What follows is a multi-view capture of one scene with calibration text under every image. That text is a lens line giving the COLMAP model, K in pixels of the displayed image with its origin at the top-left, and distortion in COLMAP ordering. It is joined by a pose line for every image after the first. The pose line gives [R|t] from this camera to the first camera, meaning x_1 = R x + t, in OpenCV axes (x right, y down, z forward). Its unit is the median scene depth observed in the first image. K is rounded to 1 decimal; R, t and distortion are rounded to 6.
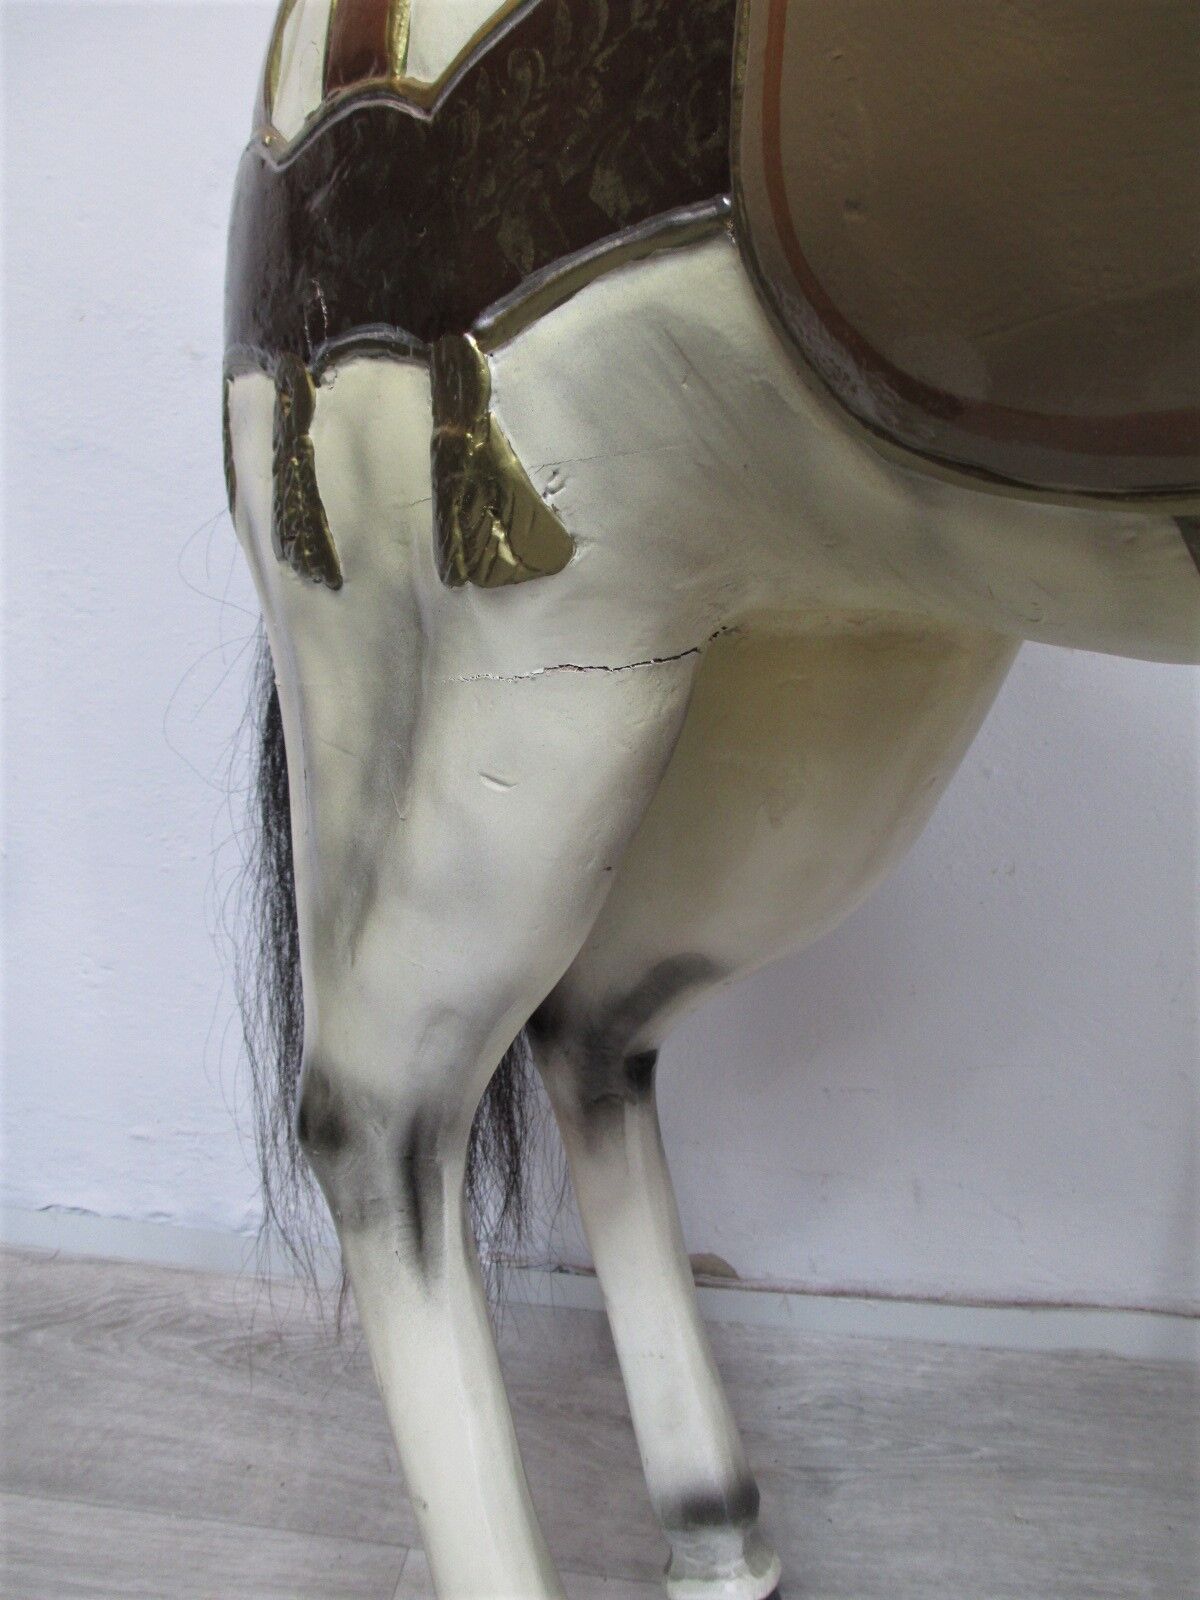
lens RADIAL K [[1333.6, 0, 600.0], [0, 1333.6, 800.0], [0, 0, 1]] dist [-0.041840, 0.003578]
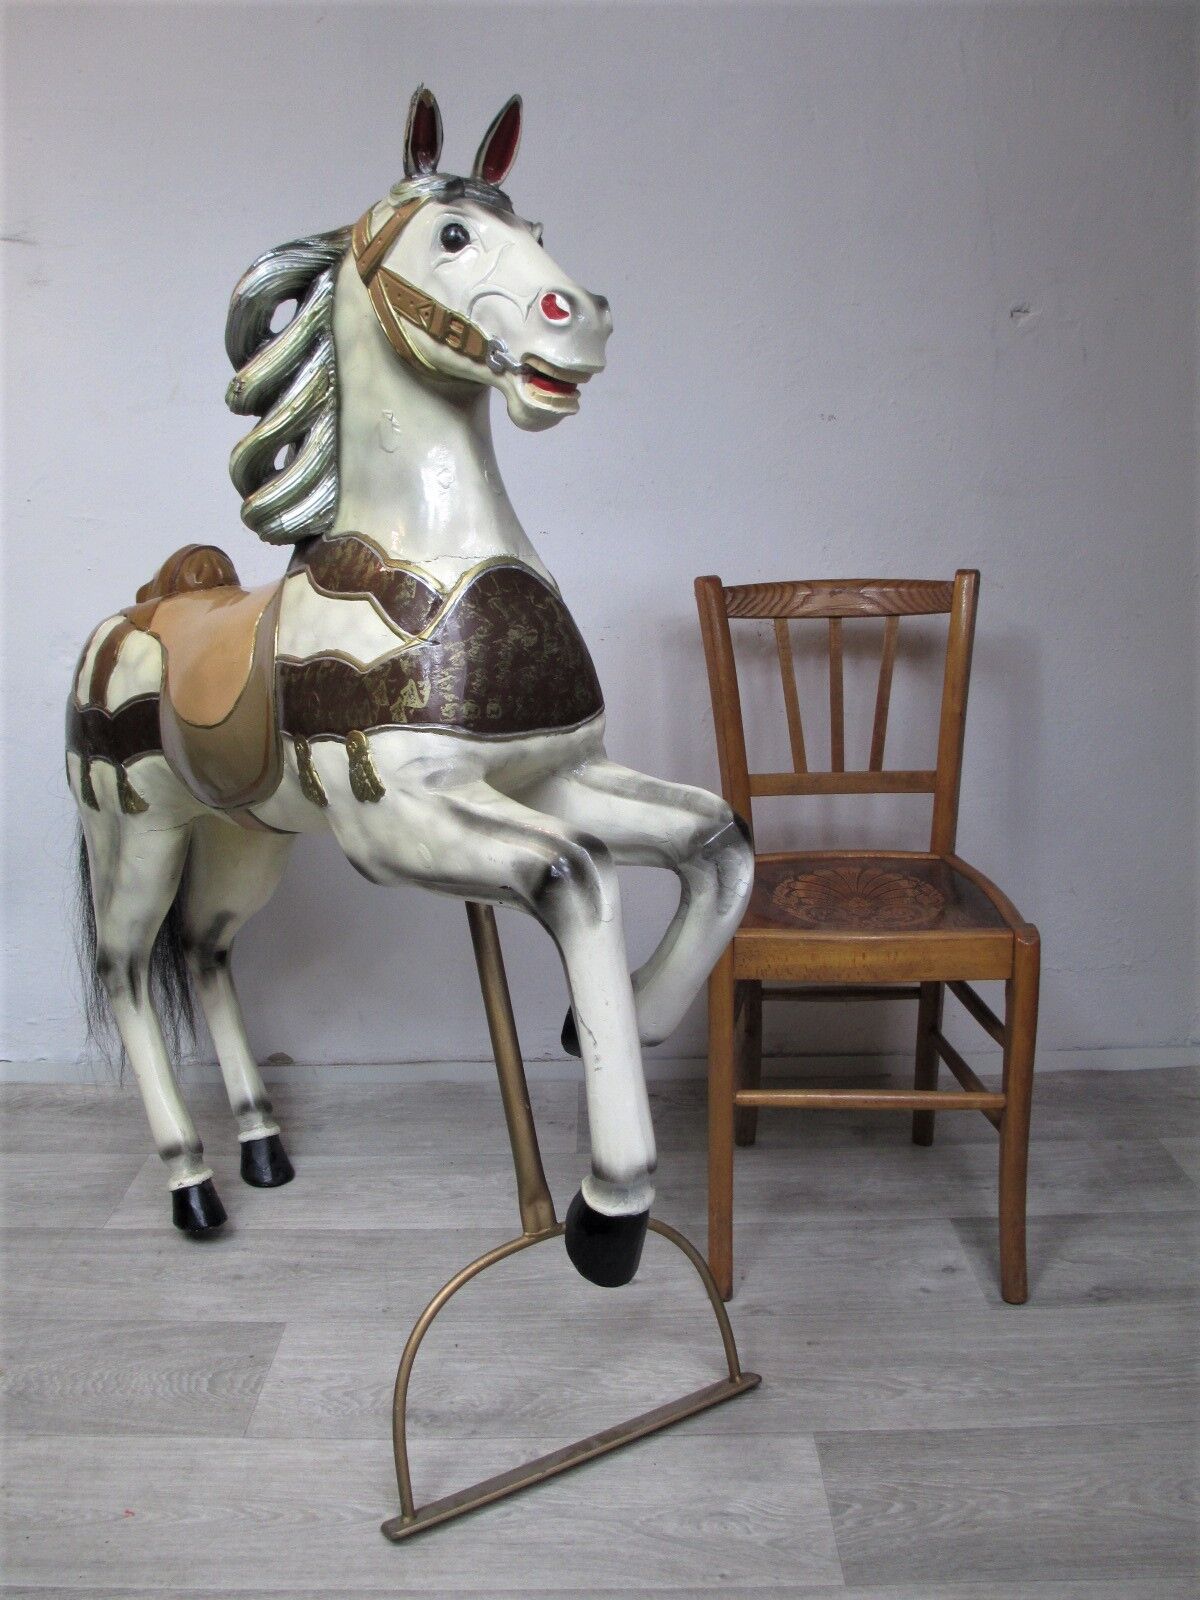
lens RADIAL K [[1399.4, 0, 600.0], [0, 1399.4, 800.0], [0, 0, 1]] dist [-0.032908, 0.016540]
pose [[0.992595, -0.051477, 0.110021, 0.671912], [0.057145, 0.997163, -0.048995, 0.077704], [-0.107187, 0.054920, 0.992721, -2.658794]]
